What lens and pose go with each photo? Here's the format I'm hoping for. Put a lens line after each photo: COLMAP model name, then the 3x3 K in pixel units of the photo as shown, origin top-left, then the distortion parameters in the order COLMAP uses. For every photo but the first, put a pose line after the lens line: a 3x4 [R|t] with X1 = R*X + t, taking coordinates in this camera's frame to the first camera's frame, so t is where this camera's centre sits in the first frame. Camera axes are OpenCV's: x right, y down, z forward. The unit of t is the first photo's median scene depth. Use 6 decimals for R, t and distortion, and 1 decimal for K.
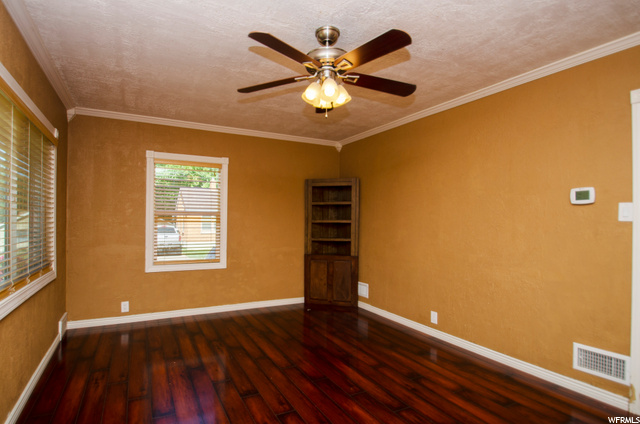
lens RADIAL K [[322.9, 0, 319.3], [0, 322.9, 213.8], [0, 0, 1]] dist [0.024603, -0.000016]
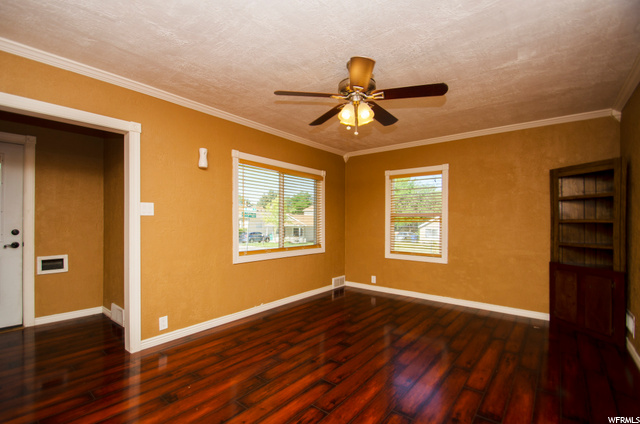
lens RADIAL K [[289.5, 0, 323.8], [0, 289.5, 217.5], [0, 0, 1]] dist [-0.015568, -0.000707]
pose [[0.433441, -0.016742, -0.901027, 0.418372], [0.019658, 0.999765, -0.009120, 0.010714], [0.900968, -0.013760, 0.433668, 0.198739]]
